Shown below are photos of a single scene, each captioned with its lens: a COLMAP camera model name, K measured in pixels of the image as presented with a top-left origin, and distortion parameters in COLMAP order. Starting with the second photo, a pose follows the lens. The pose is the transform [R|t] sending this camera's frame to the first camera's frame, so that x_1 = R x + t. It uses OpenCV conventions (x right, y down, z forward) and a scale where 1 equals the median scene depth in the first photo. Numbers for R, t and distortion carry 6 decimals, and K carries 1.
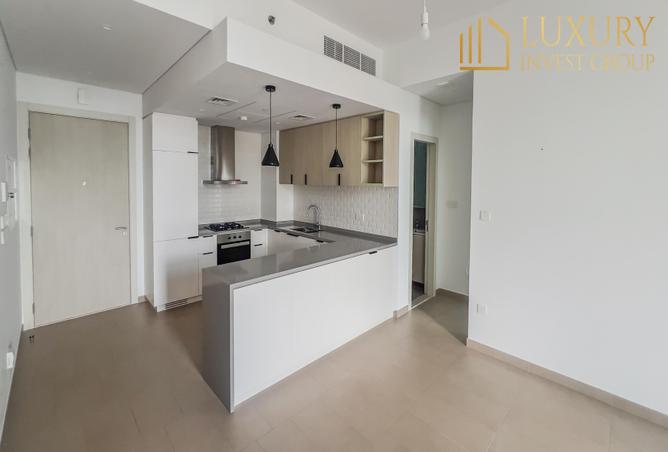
lens RADIAL K [[284.1, 0, 334.7], [0, 284.1, 185.5], [0, 0, 1]] dist [0.000901, -0.000160]
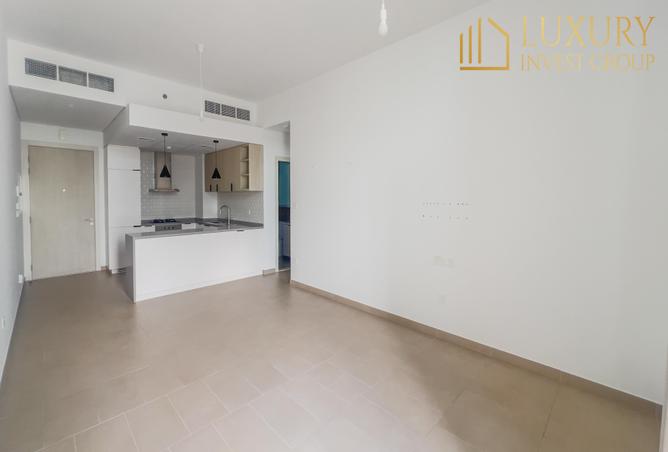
lens RADIAL K [[287.9, 0, 334.2], [0, 287.9, 201.2], [0, 0, 1]] dist [-0.000135, 0.000000]
pose [[0.999958, -0.006431, 0.006584, 0.597244], [0.006455, 0.999973, -0.003592, 0.068308], [-0.006561, 0.003634, 0.999972, -0.594579]]
